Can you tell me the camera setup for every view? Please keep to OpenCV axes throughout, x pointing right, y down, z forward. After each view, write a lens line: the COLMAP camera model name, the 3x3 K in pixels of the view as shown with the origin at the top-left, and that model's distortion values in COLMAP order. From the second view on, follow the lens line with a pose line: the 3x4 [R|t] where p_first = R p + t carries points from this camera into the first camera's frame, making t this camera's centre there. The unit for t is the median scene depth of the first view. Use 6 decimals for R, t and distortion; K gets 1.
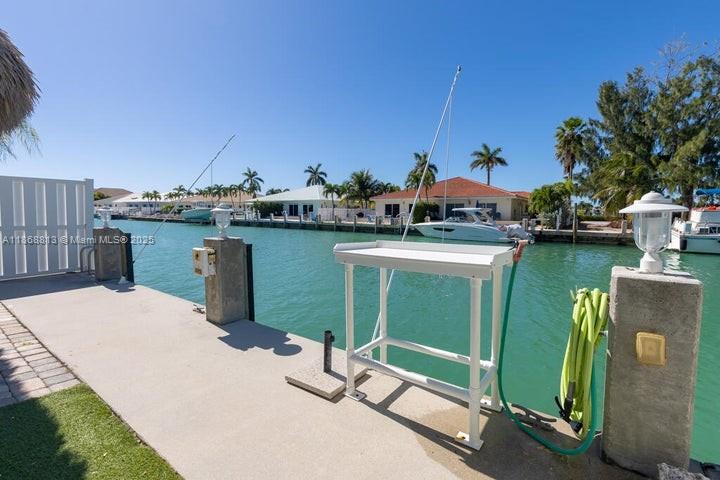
lens RADIAL K [[328.6, 0, 369.4], [0, 328.6, 236.7], [0, 0, 1]] dist [-0.000198, -0.000843]
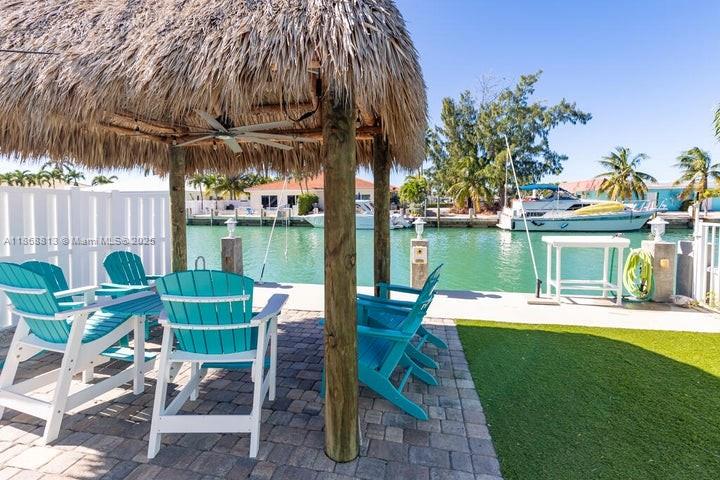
lens RADIAL K [[342.6, 0, 356.5], [0, 342.6, 223.3], [0, 0, 1]] dist [0.016398, -0.000202]
pose [[0.907340, -0.040778, 0.418416, -0.151185], [0.043847, 0.999036, 0.002282, -0.009361], [-0.418106, 0.016276, 0.908253, -0.040321]]
